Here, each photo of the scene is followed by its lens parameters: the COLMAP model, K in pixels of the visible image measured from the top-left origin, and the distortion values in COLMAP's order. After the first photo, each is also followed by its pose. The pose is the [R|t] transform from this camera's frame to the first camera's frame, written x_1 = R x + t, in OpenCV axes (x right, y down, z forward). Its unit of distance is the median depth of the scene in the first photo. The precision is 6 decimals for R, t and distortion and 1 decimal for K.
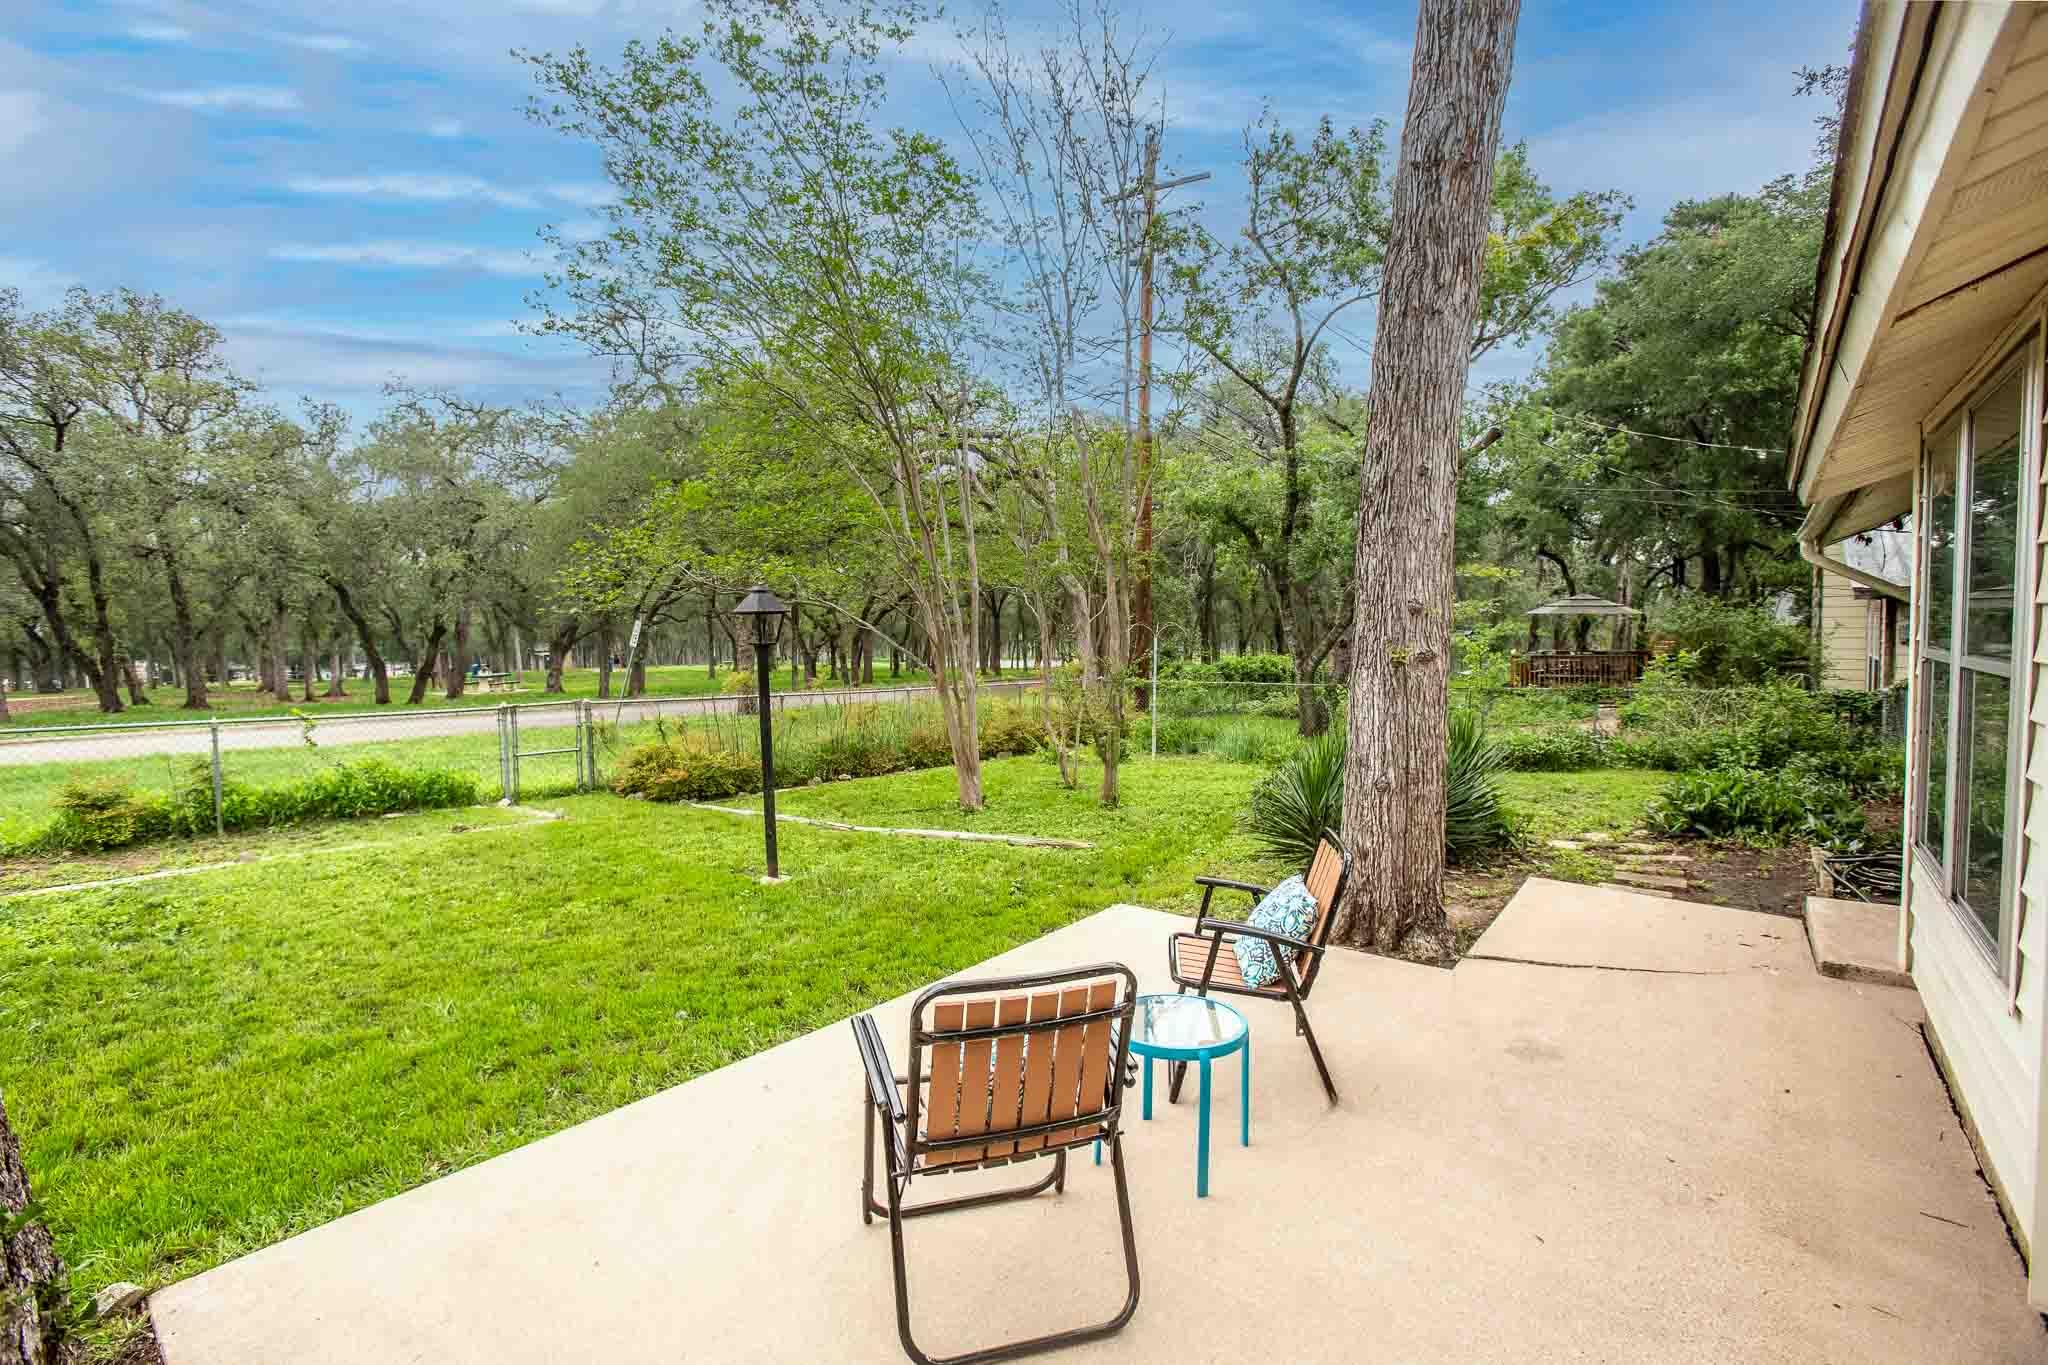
lens RADIAL K [[948.0, 0, 1012.6], [0, 948.0, 674.4], [0, 0, 1]] dist [-0.036776, 0.003056]
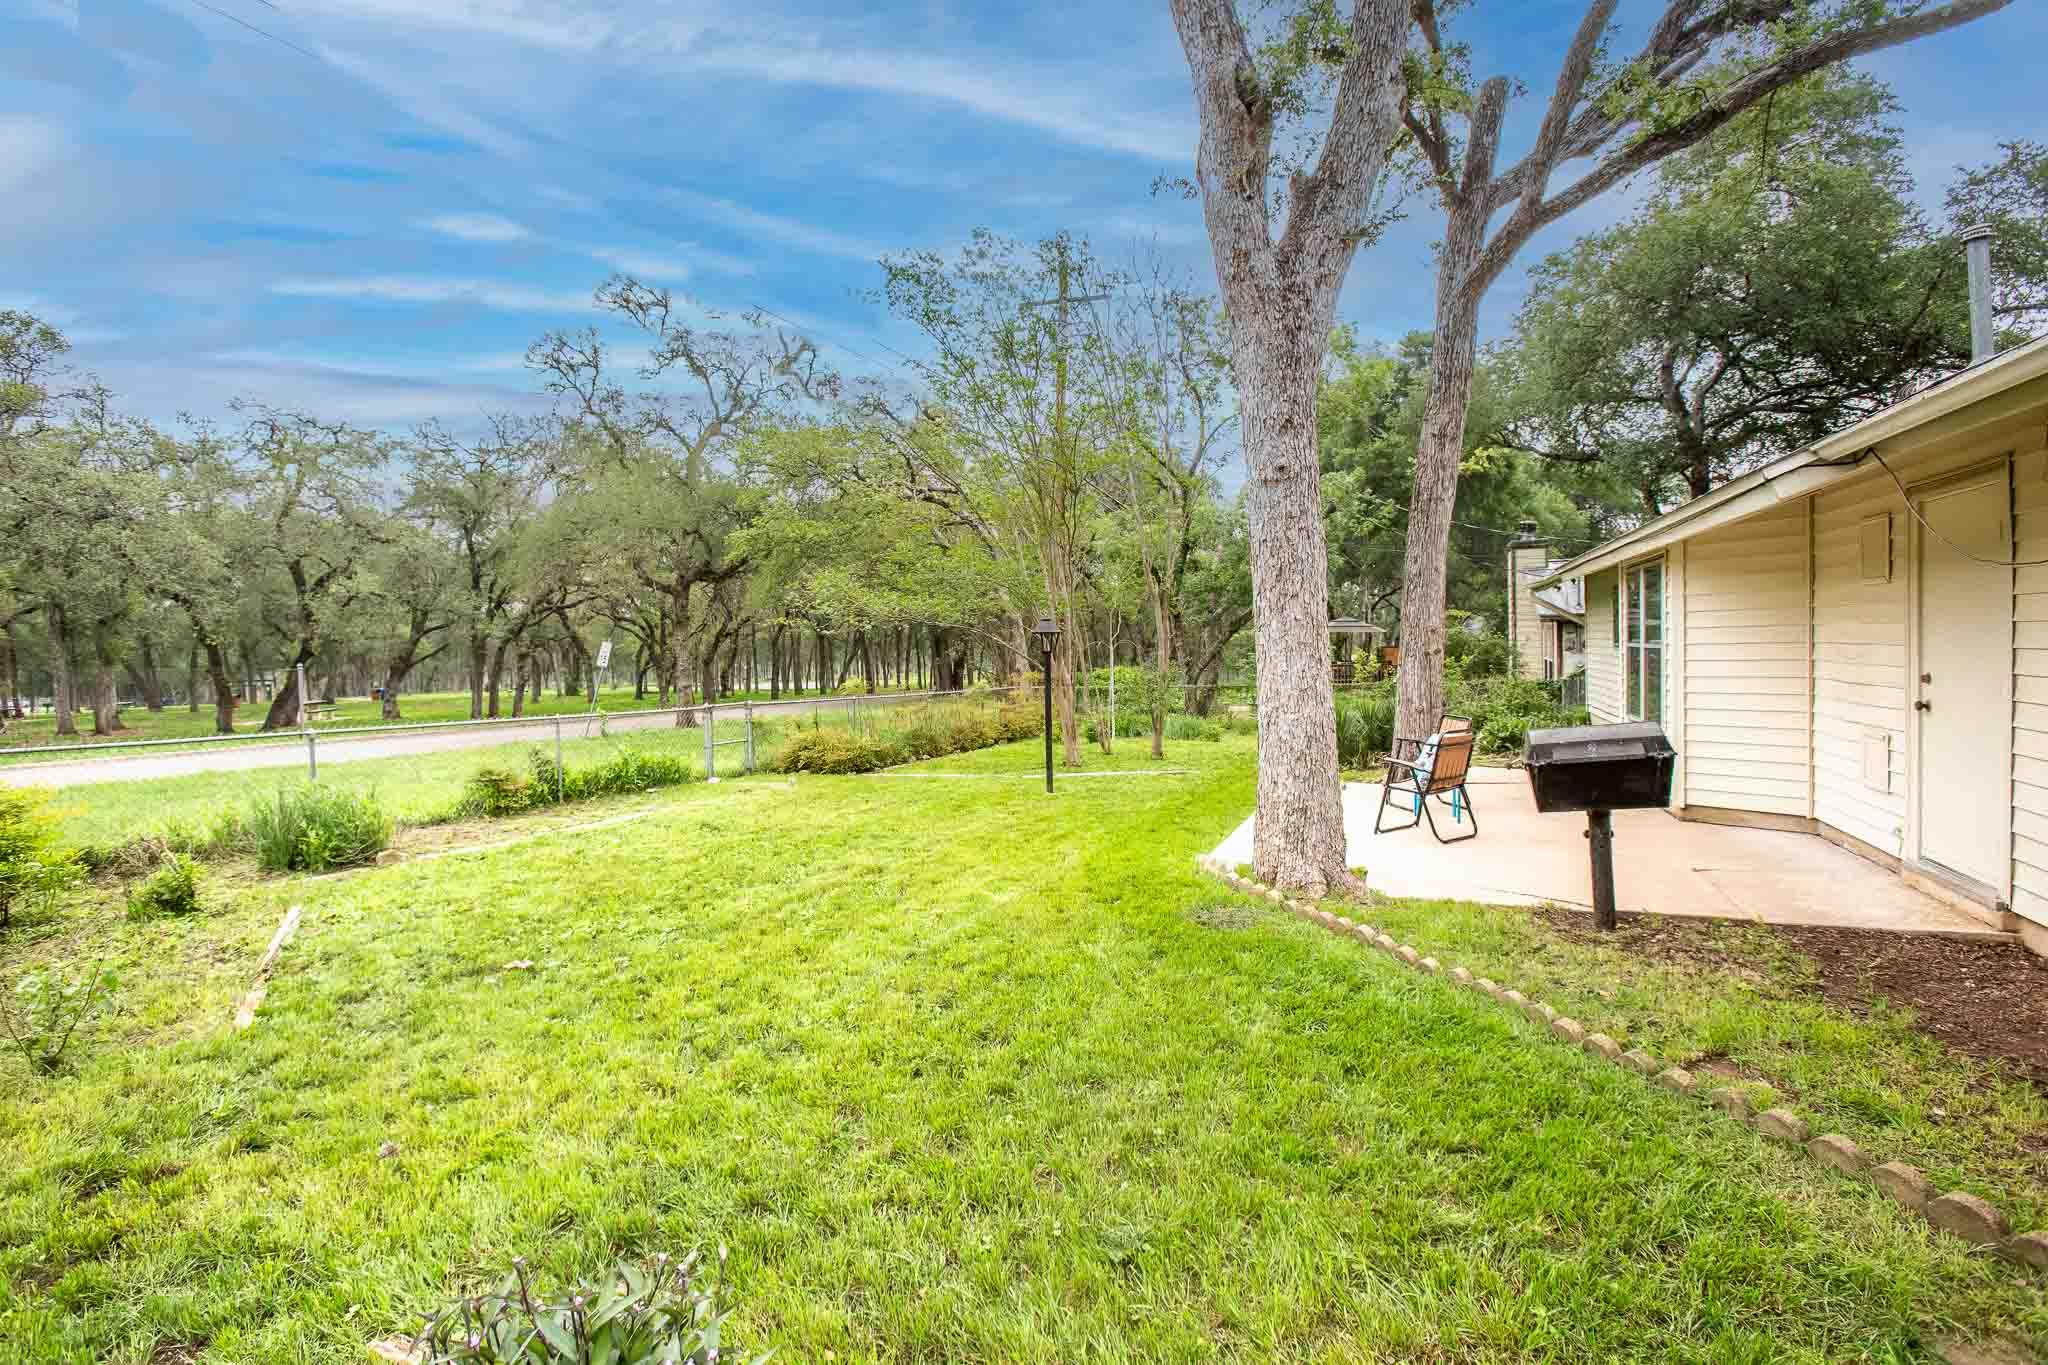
lens RADIAL K [[948.0, 0, 1028.3], [0, 948.0, 674.7], [0, 0, 1]] dist [-0.036776, 0.003056]
pose [[0.961635, -0.016067, 0.273863, -0.441984], [0.022242, 0.999563, -0.019456, 0.023891], [-0.273431, 0.024801, 0.961572, -0.352513]]
